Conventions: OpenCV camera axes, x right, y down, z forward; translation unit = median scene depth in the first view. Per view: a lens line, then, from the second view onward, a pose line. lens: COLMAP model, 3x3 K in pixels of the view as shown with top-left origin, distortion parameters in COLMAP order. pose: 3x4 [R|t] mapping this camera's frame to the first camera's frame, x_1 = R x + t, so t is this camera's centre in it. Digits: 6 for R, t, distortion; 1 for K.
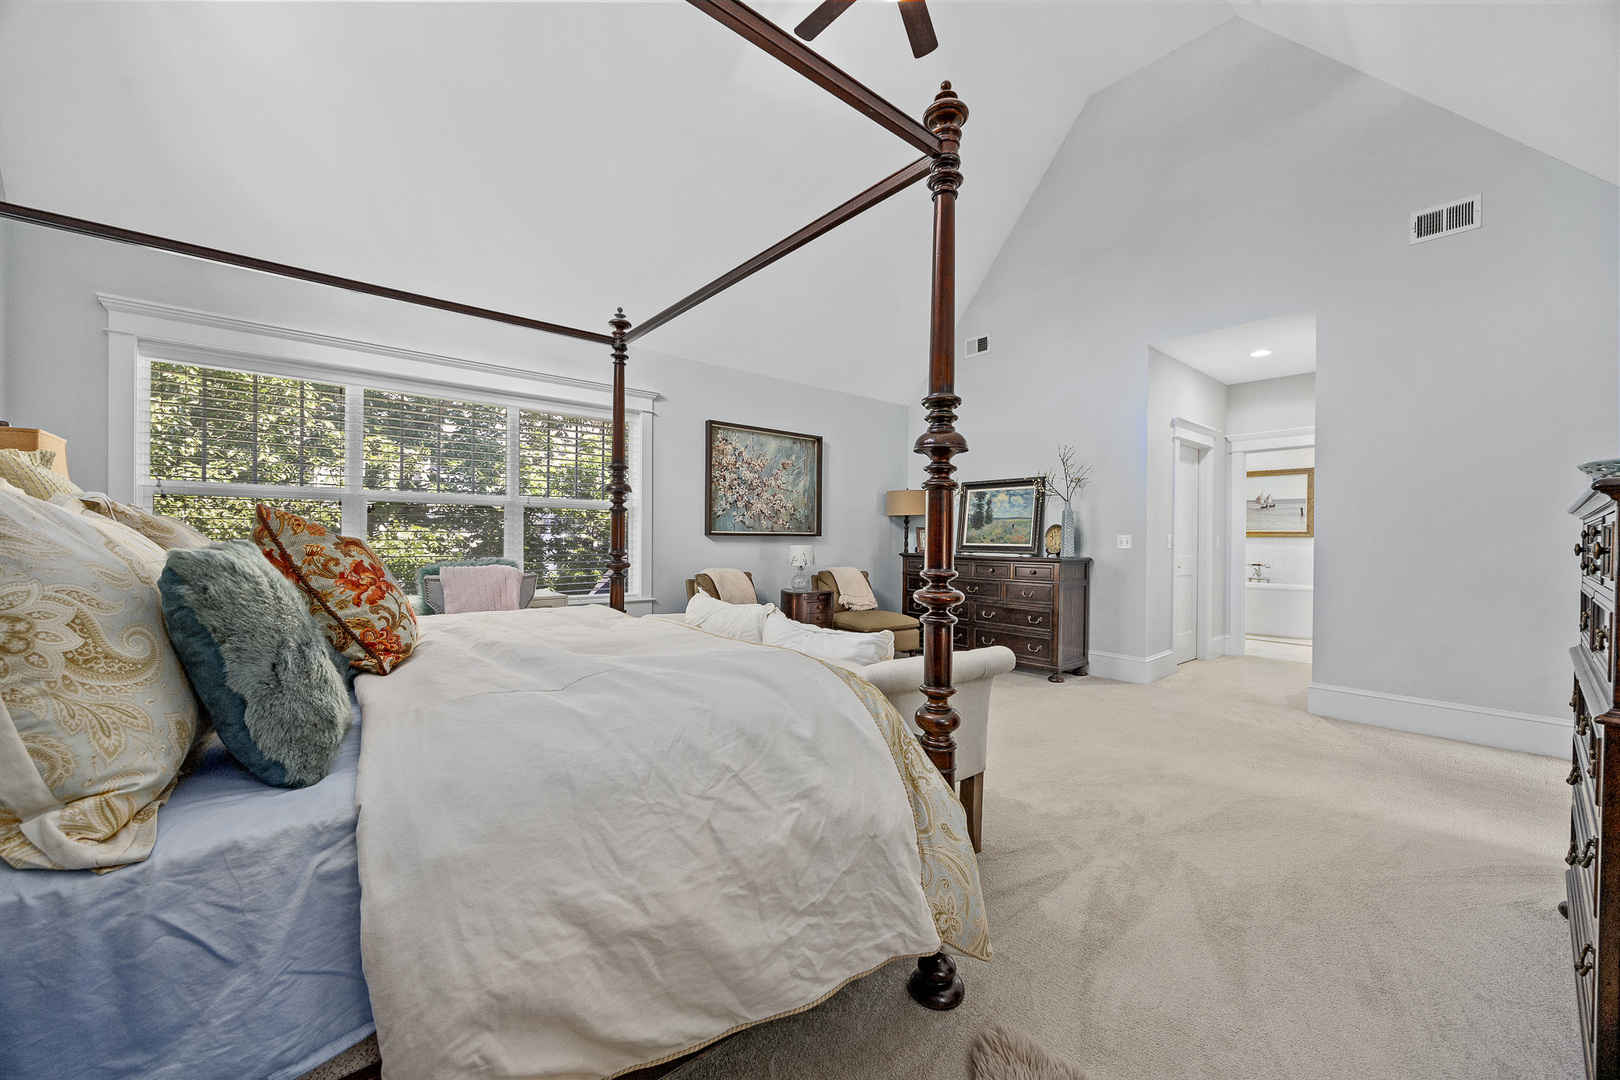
lens RADIAL K [[620.0, 0, 809.0], [0, 620.0, 543.1], [0, 0, 1]] dist [-0.004244, 0.000285]
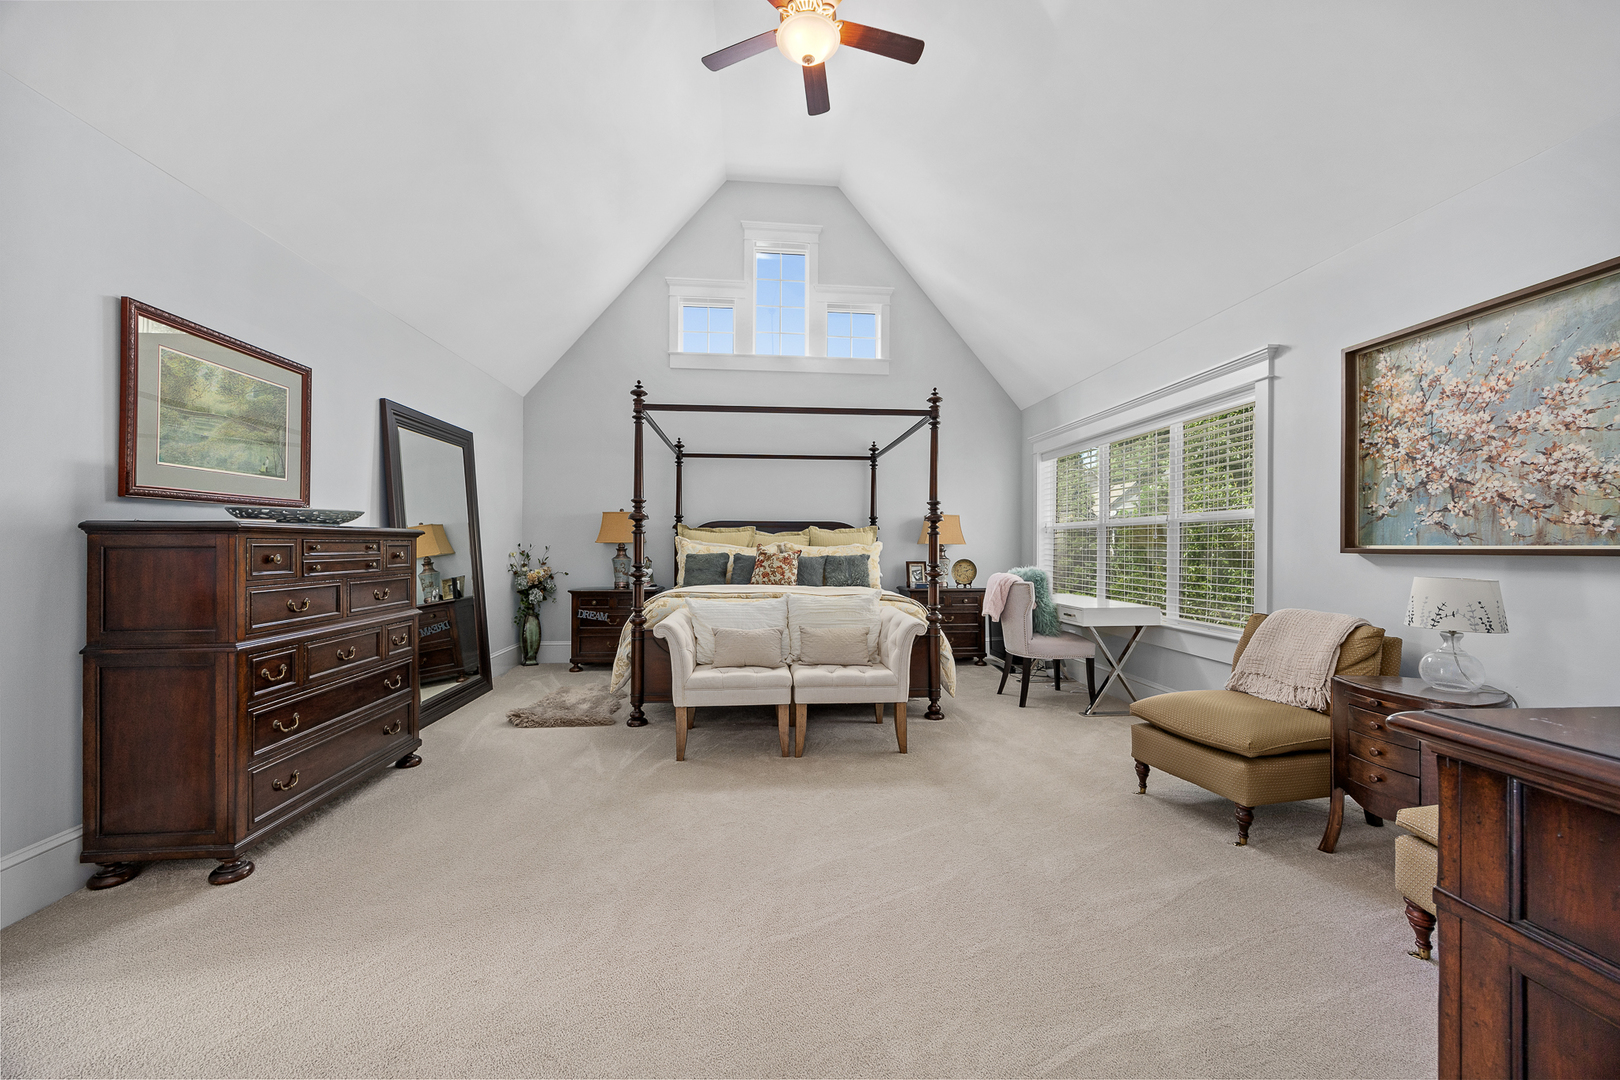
lens RADIAL K [[620.0, 0, 816.6], [0, 620.0, 546.6], [0, 0, 1]] dist [-0.004244, 0.000285]
pose [[-0.573710, -0.003384, -0.819051, 0.544791], [-0.007166, 0.999974, 0.000888, -0.014510], [0.819027, 0.006379, -0.573719, 0.877058]]
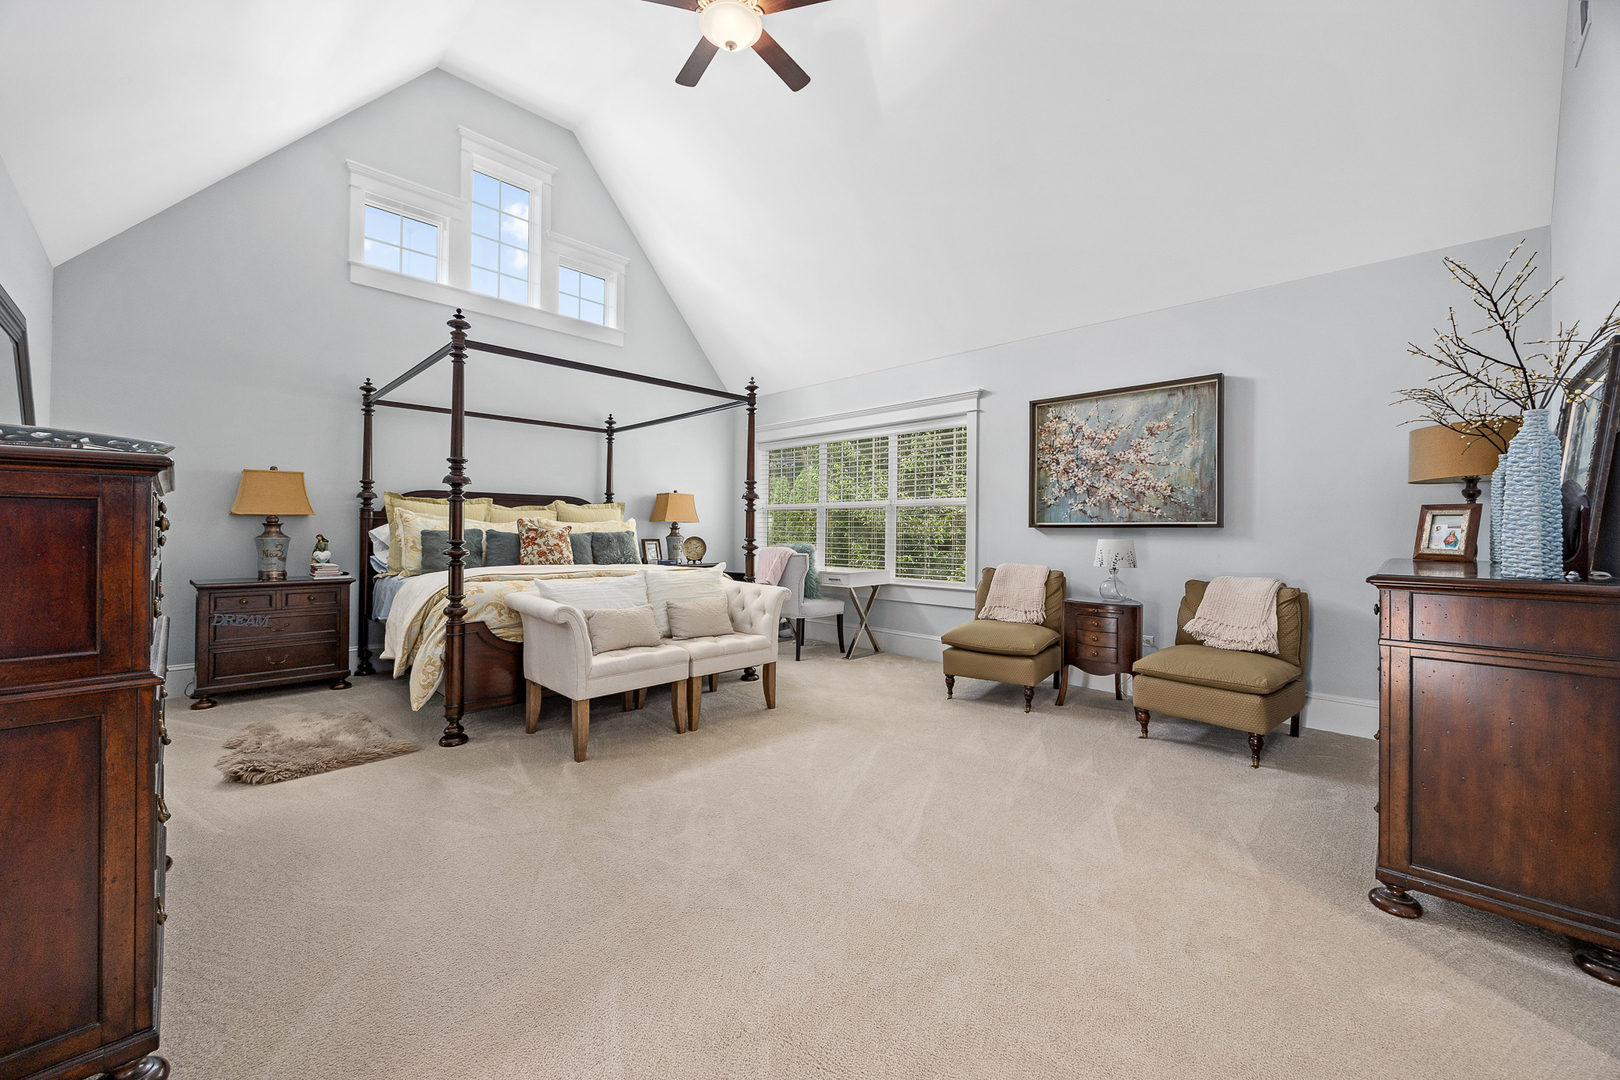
lens RADIAL K [[620.0, 0, 826.4], [0, 620.0, 530.9], [0, 0, 1]] dist [-0.004244, 0.000285]
pose [[0.103325, -0.002535, -0.994644, 0.675822], [-0.008923, 0.999954, -0.003475, -0.001498], [0.994608, 0.009235, 0.103298, 0.572997]]
